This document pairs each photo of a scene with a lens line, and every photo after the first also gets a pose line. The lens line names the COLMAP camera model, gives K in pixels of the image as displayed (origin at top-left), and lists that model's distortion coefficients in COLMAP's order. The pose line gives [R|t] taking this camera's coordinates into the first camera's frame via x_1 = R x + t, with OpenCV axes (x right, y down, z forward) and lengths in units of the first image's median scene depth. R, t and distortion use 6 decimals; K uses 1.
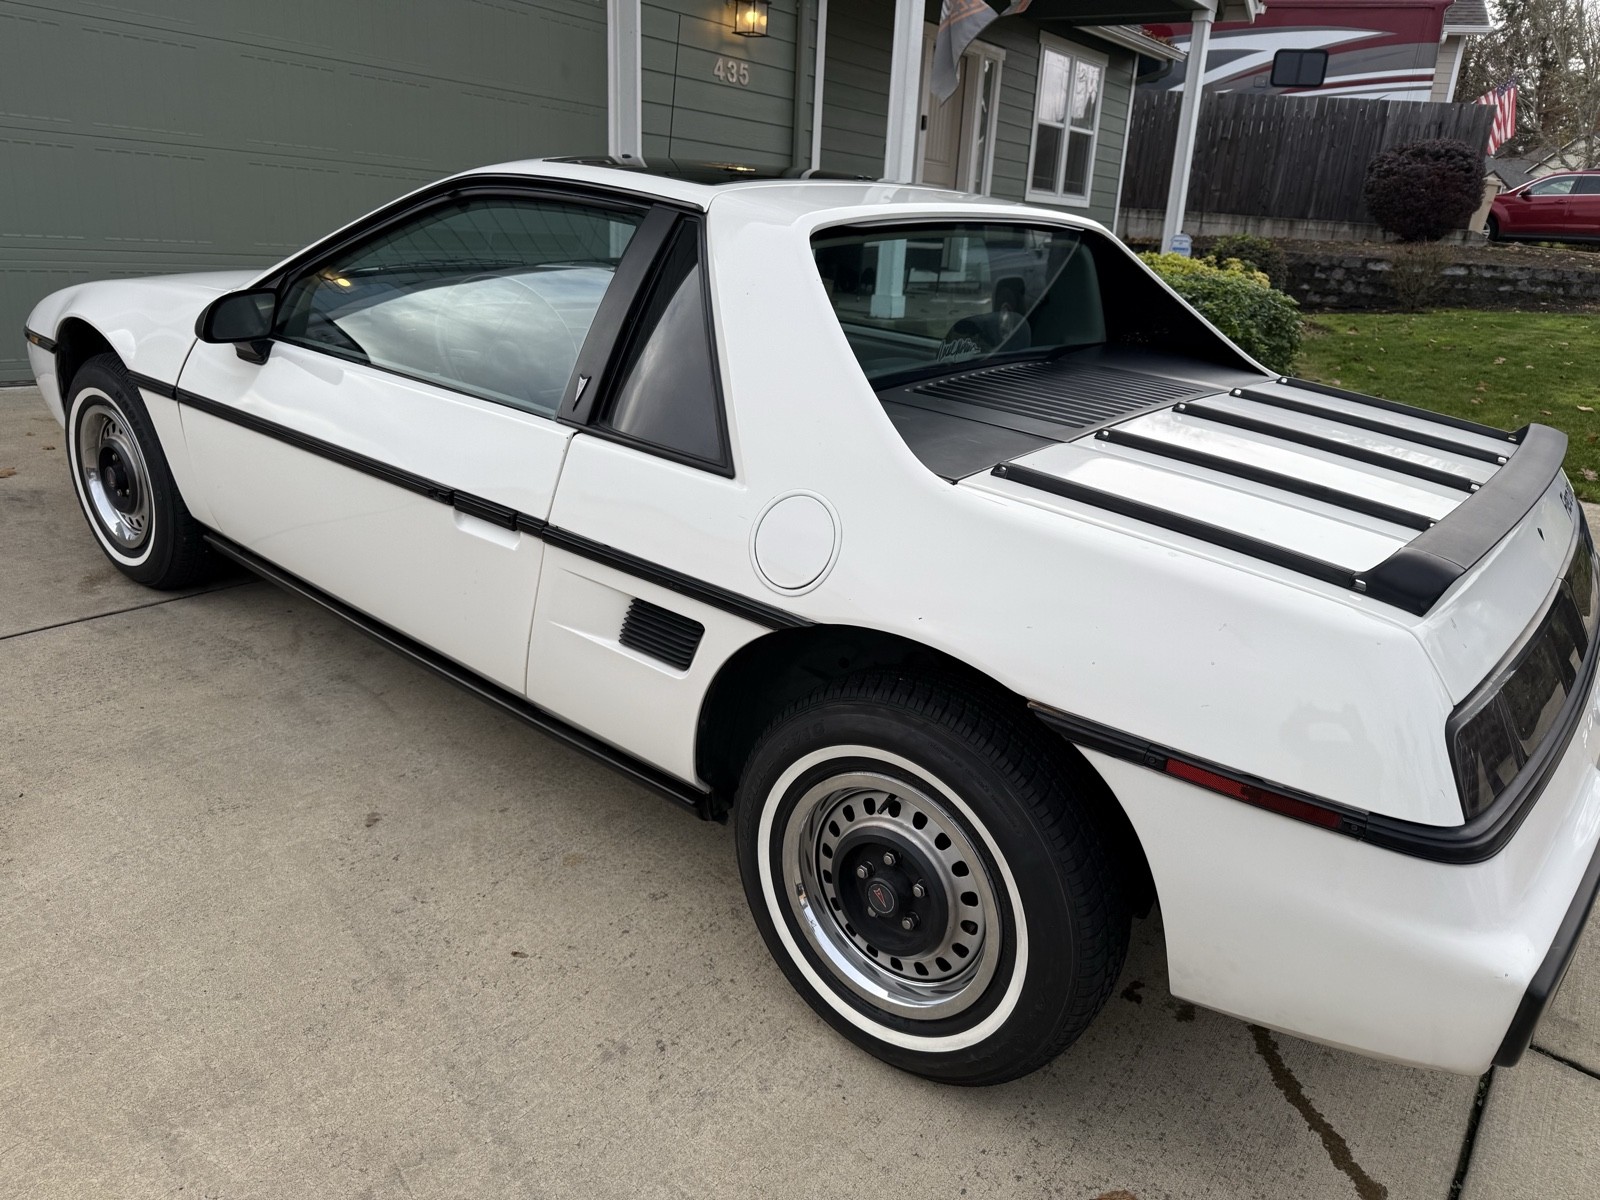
lens RADIAL K [[1136.2, 0, 786.6], [0, 1136.2, 618.5], [0, 0, 1]] dist [0.027754, -0.044642]
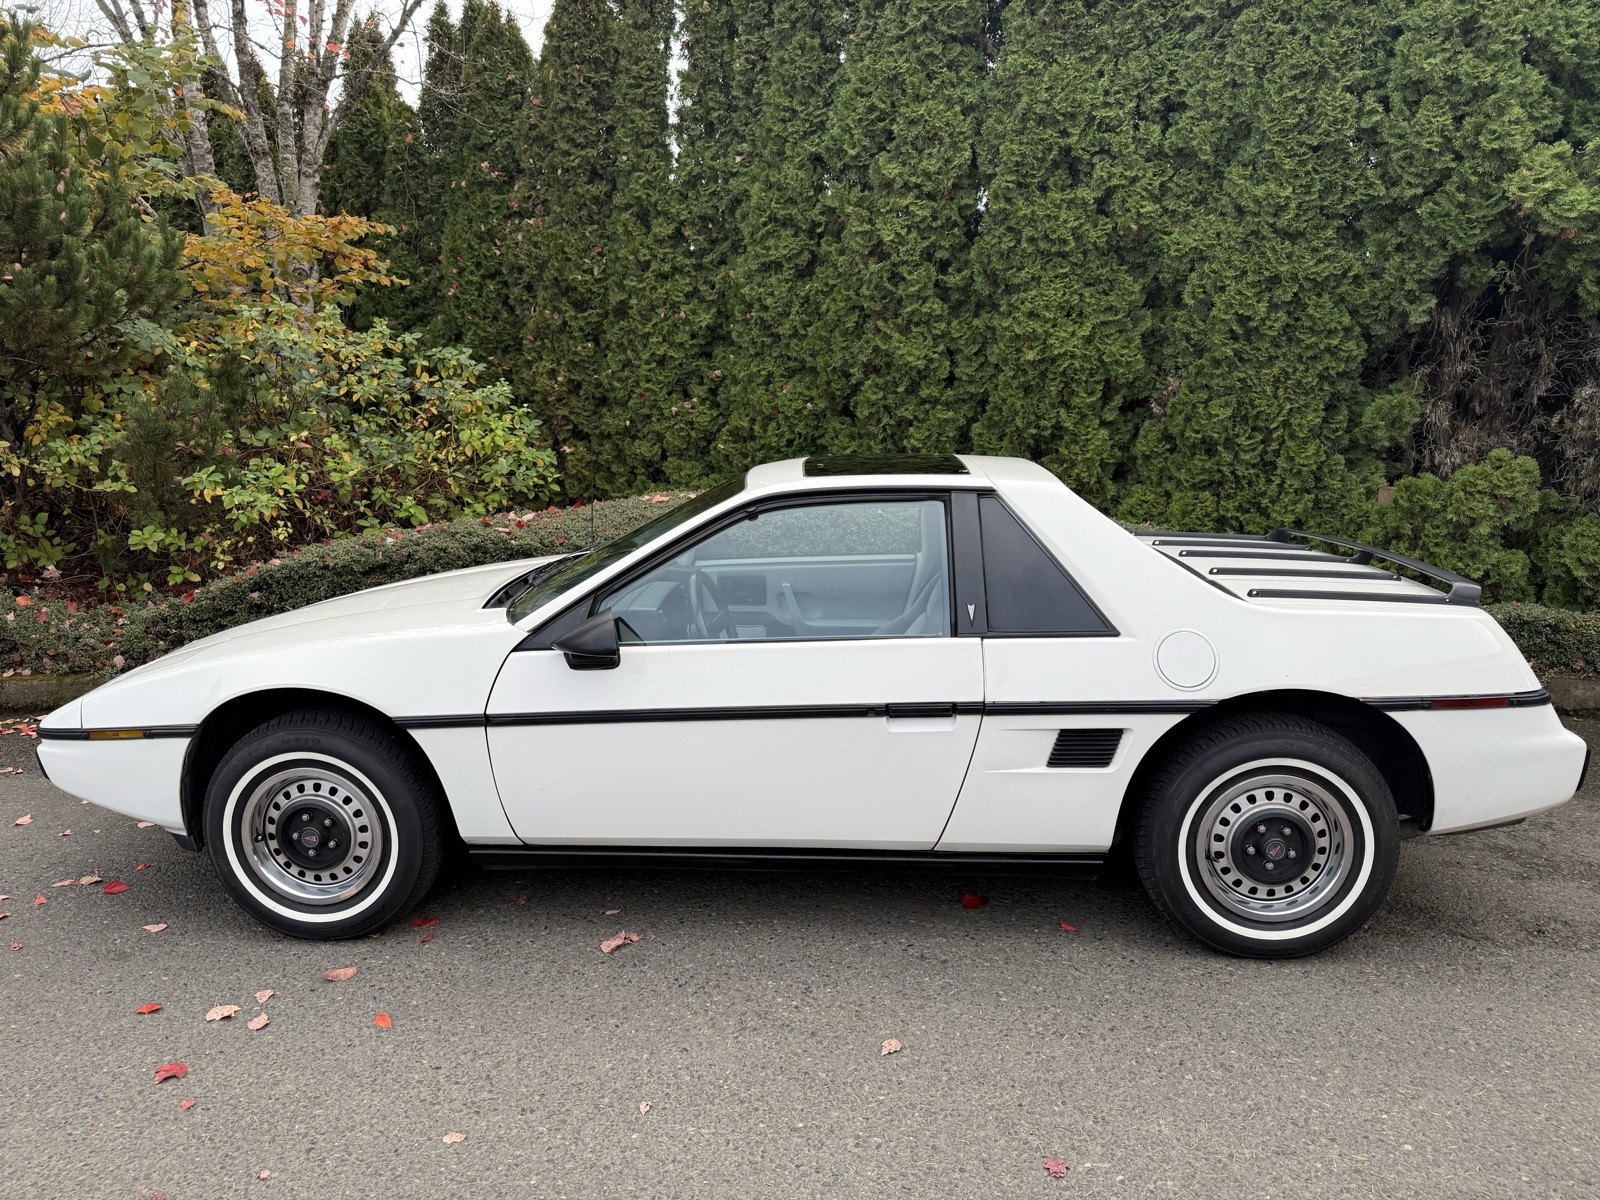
lens RADIAL K [[1136.2, 0, 810.0], [0, 1136.2, 632.9], [0, 0, 1]] dist [0.027754, -0.044642]
pose [[0.818059, -0.219079, 0.531774, -1.175108], [0.308273, 0.947596, -0.083846, -0.117195], [-0.485538, 0.232522, 0.842726, -0.145087]]
